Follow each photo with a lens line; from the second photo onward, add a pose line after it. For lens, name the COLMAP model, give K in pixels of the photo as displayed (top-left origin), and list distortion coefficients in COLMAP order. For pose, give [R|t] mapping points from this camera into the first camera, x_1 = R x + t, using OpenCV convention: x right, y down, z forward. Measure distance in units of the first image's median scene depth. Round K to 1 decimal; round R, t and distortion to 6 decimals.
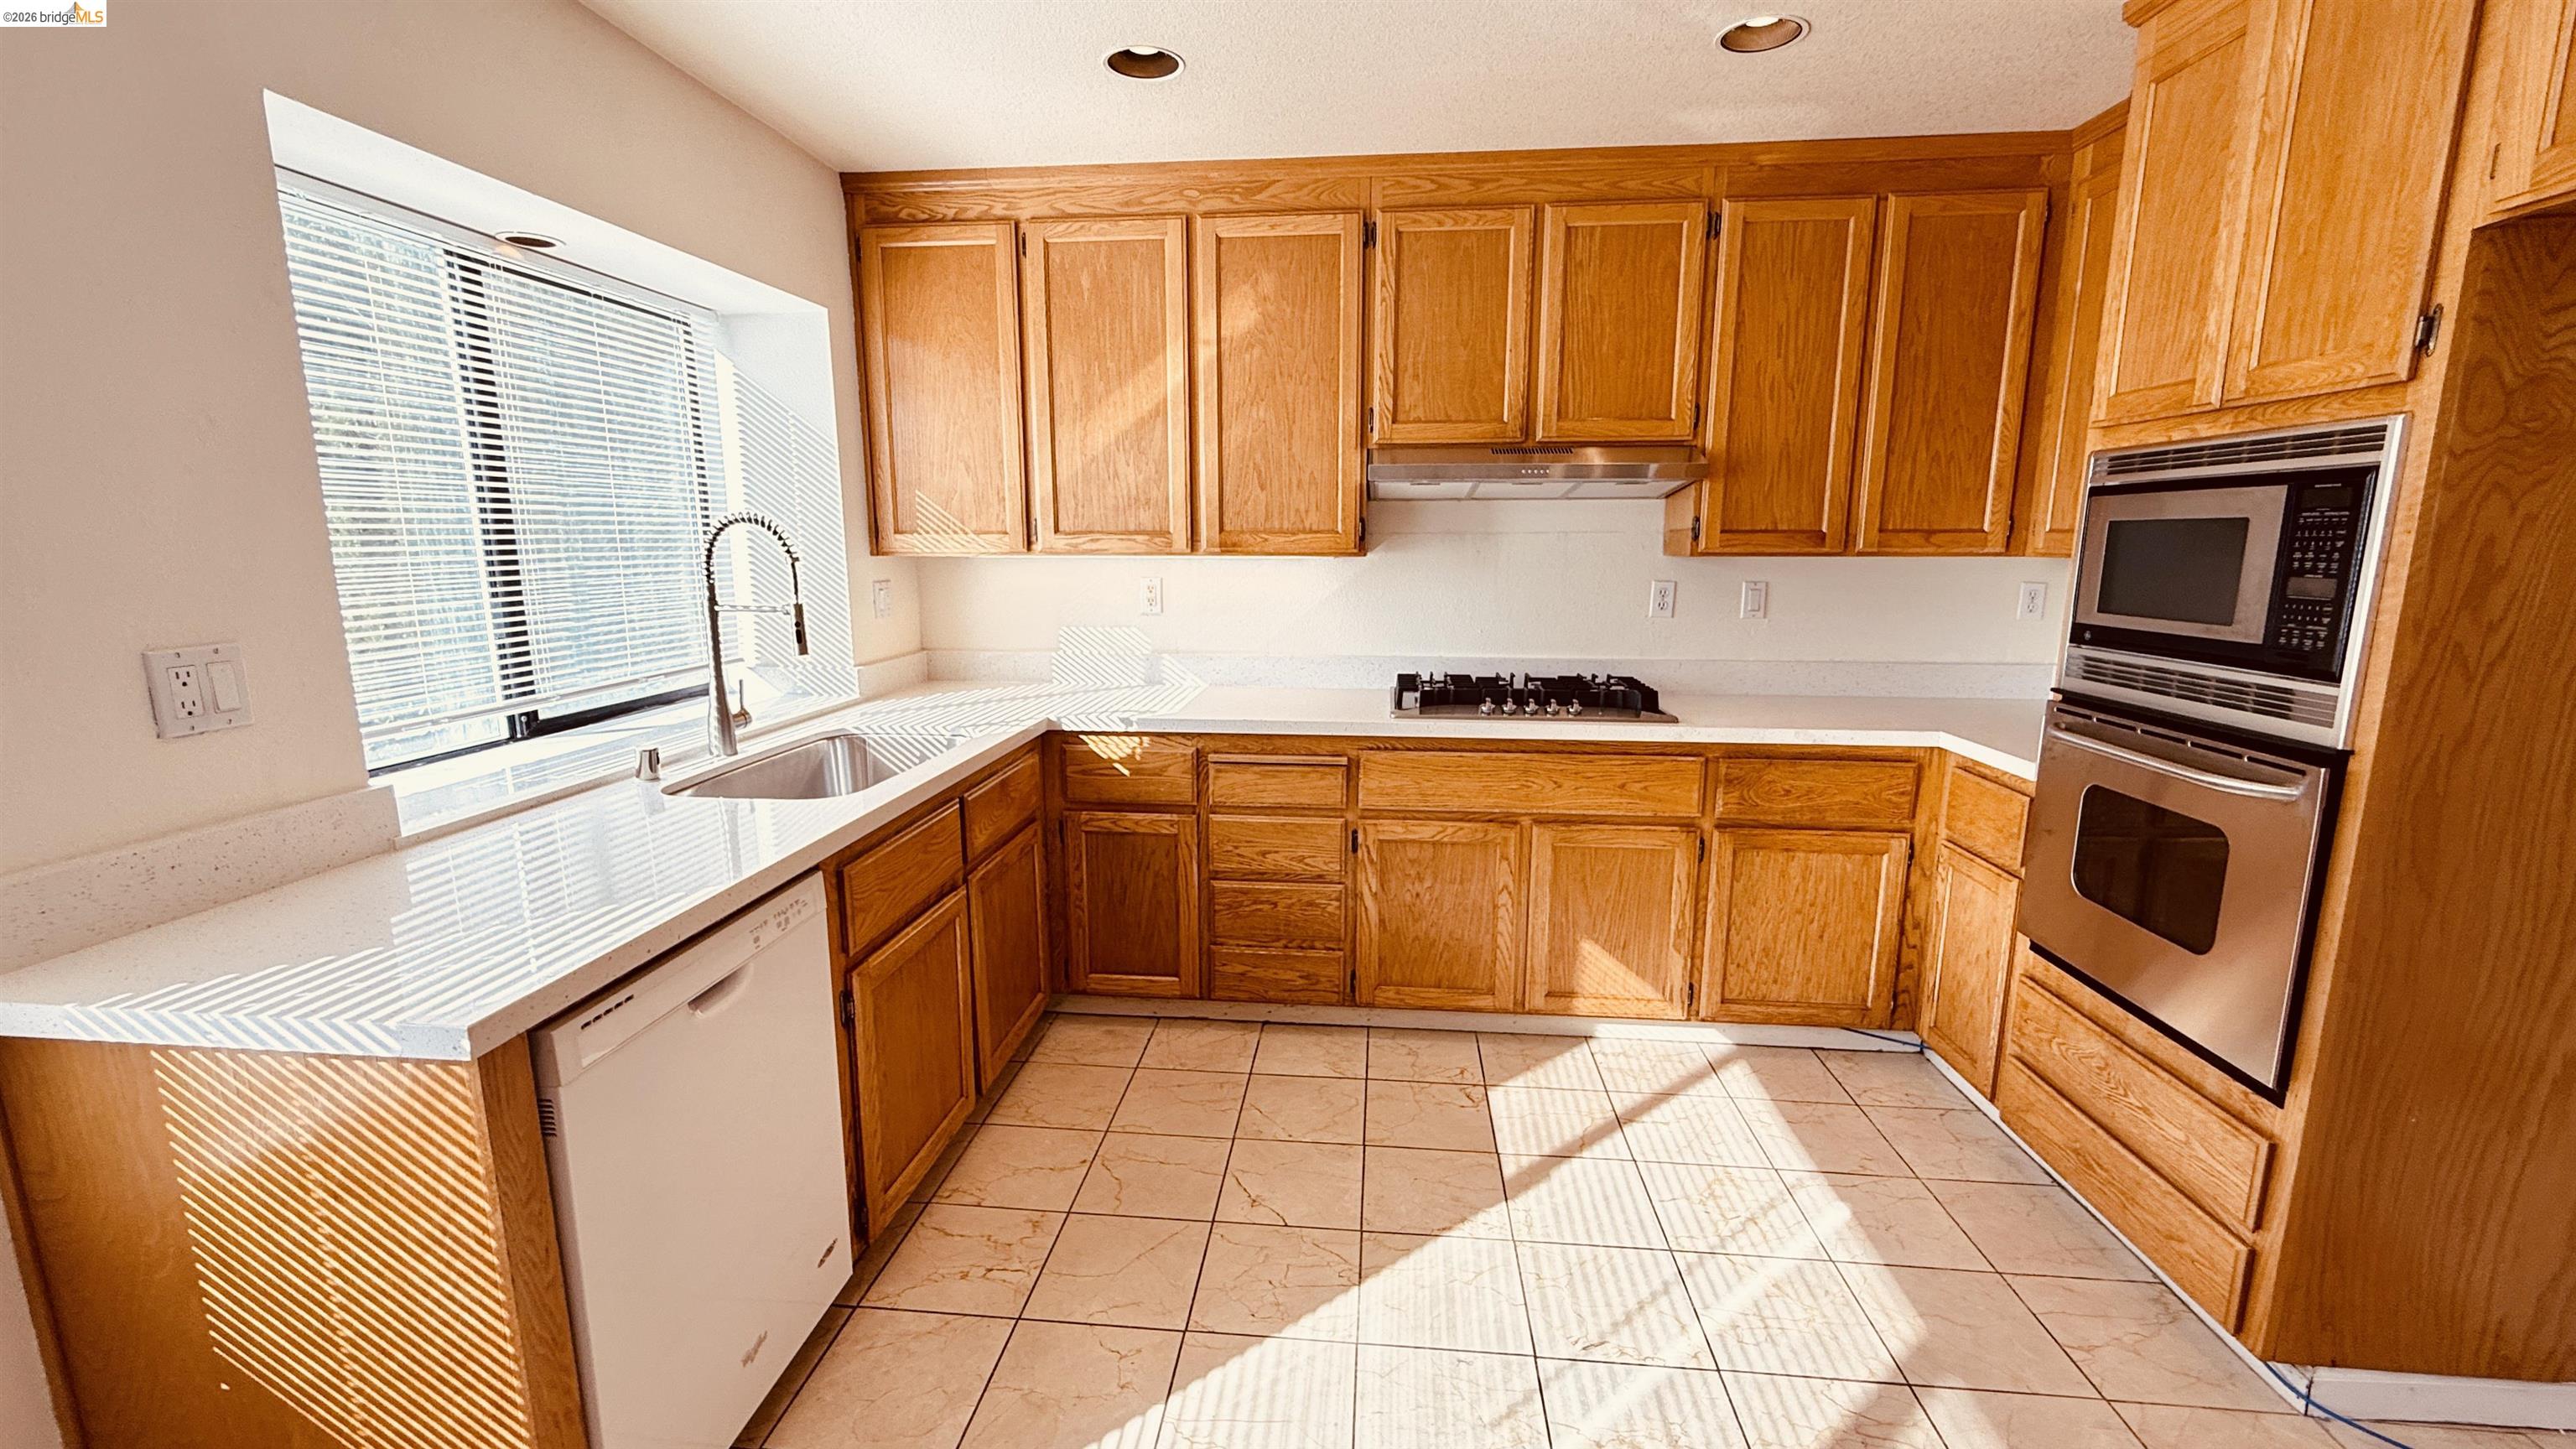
lens RADIAL K [[1035.2, 0, 1290.1], [0, 1035.2, 717.6], [0, 0, 1]] dist [-0.001937, -0.000361]
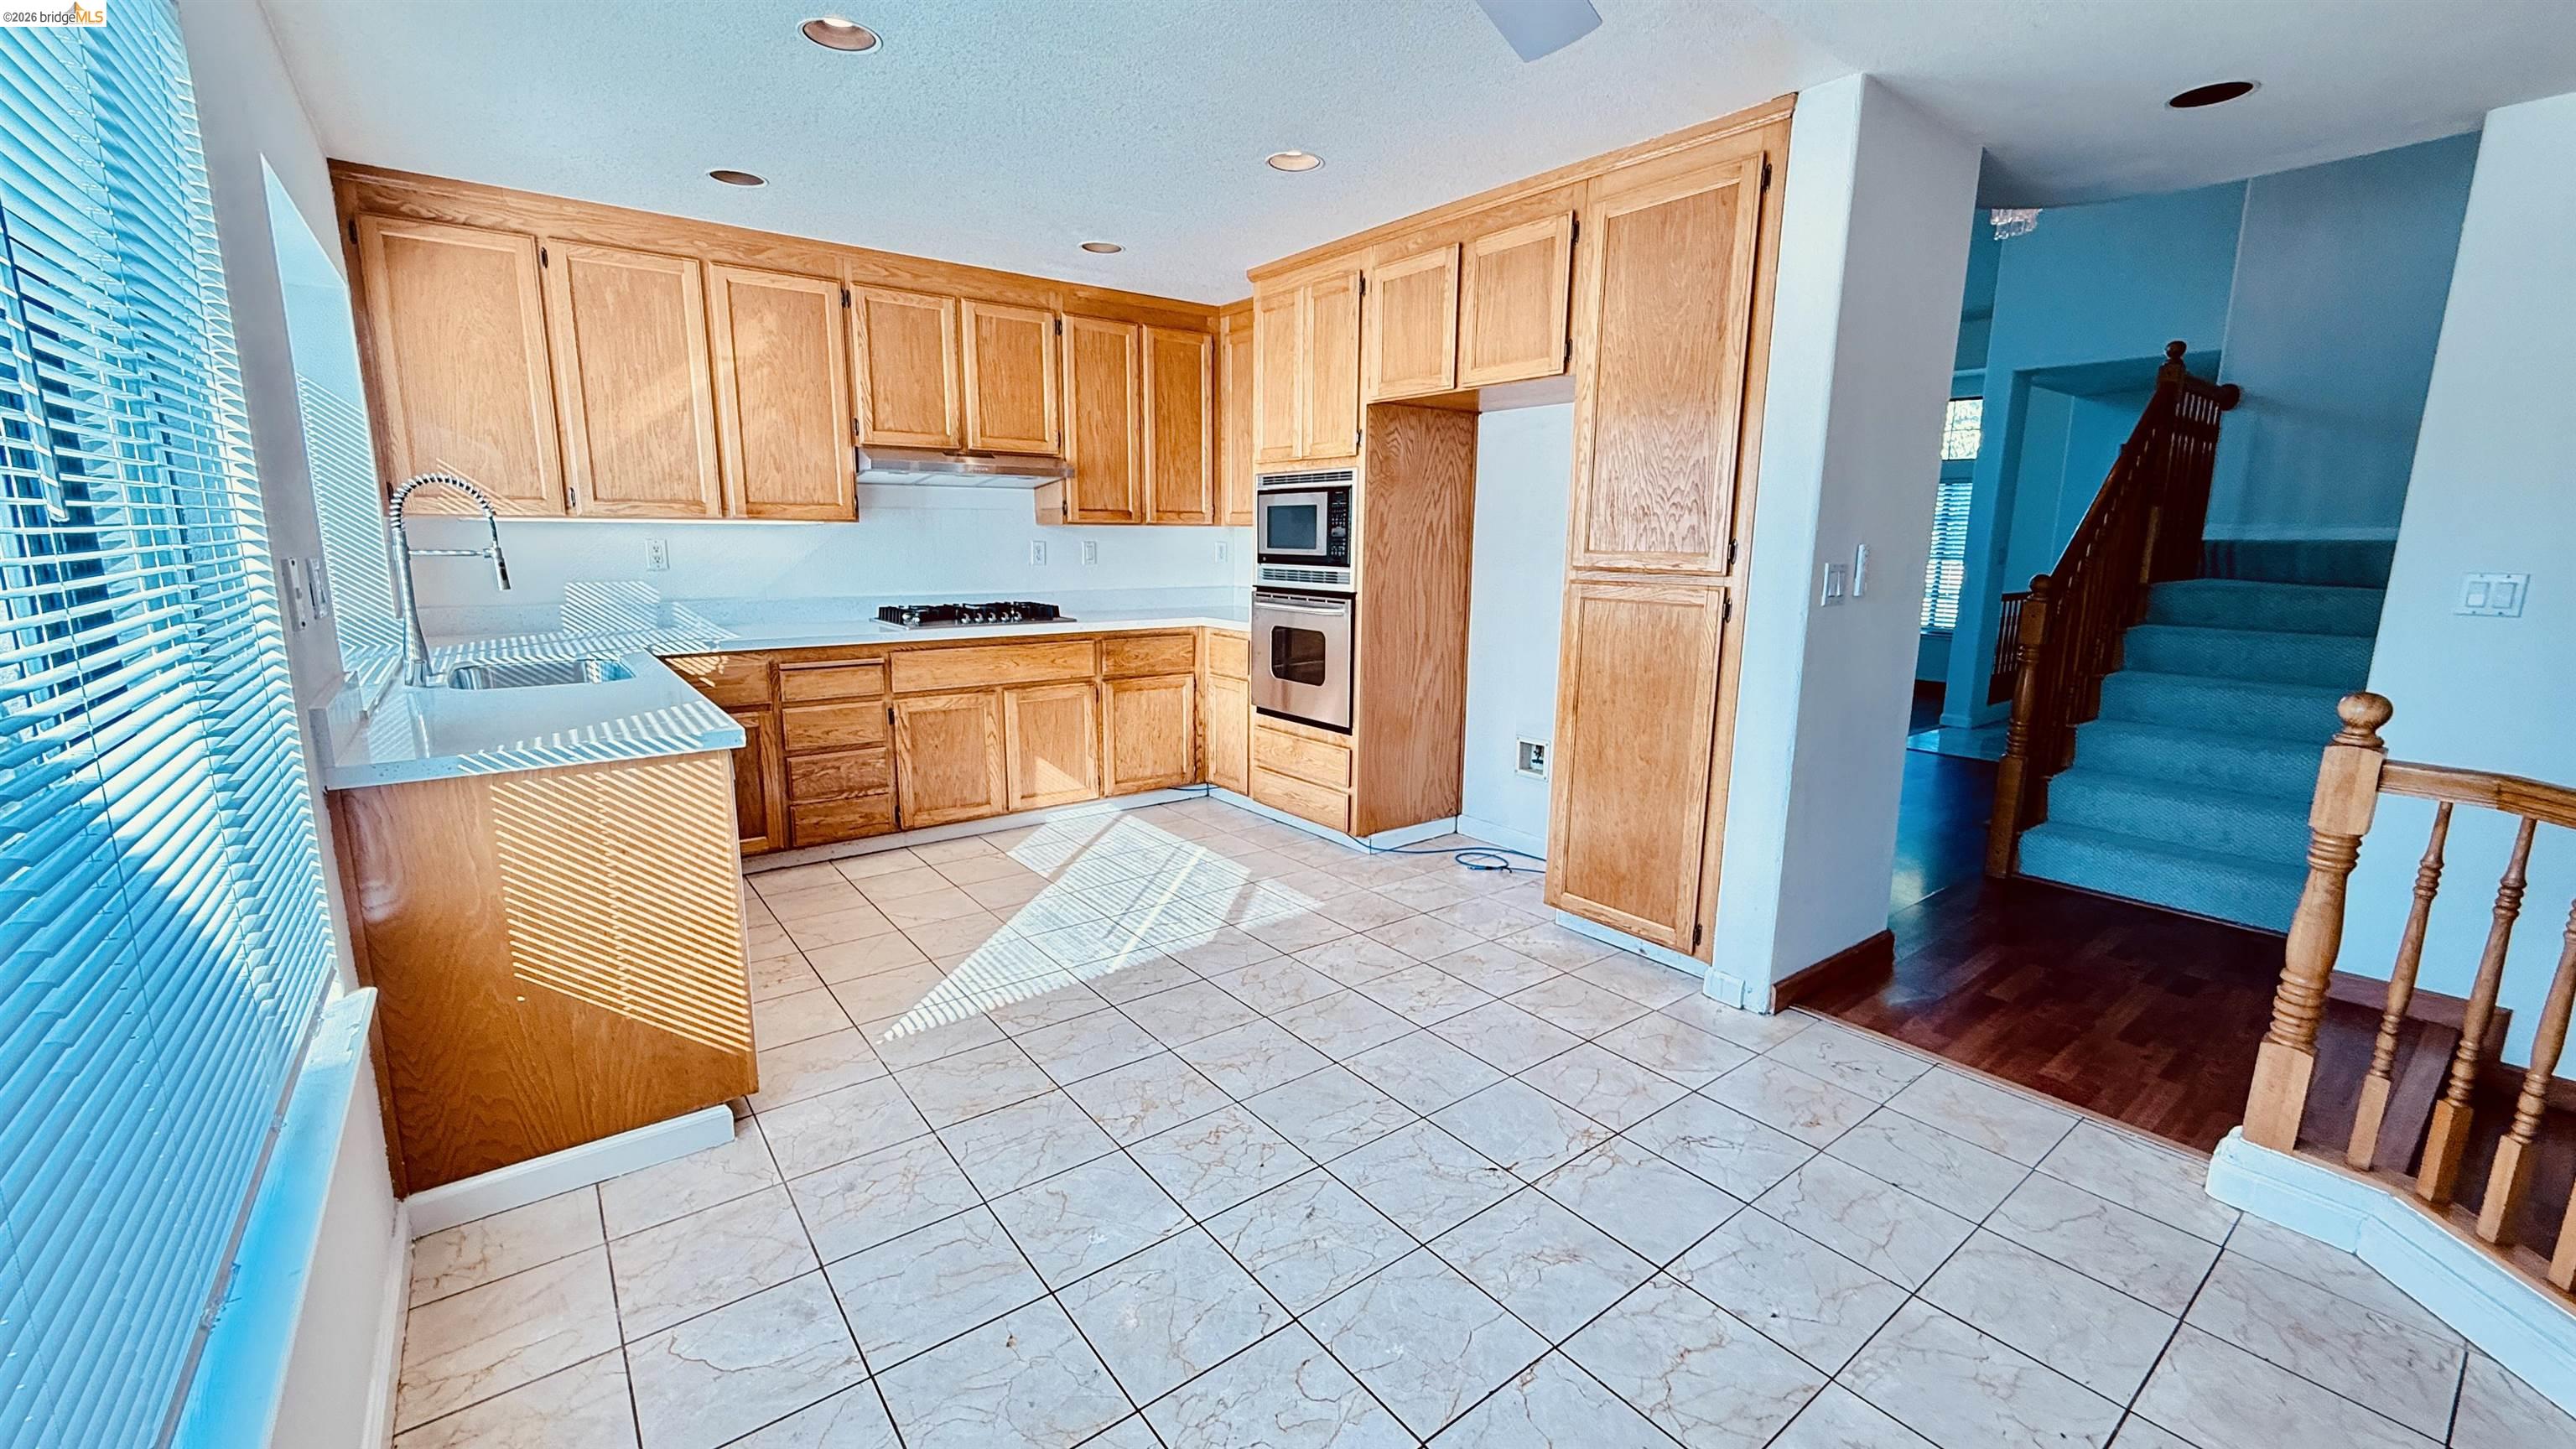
lens RADIAL K [[1035.2, 0, 1290.1], [0, 1035.2, 717.6], [0, 0, 1]] dist [-0.001937, -0.000361]
pose [[0.725474, -0.114646, 0.678634, -0.532869], [0.110090, 0.992663, 0.050009, 0.112672], [-0.679388, 0.038430, 0.732772, -0.467970]]
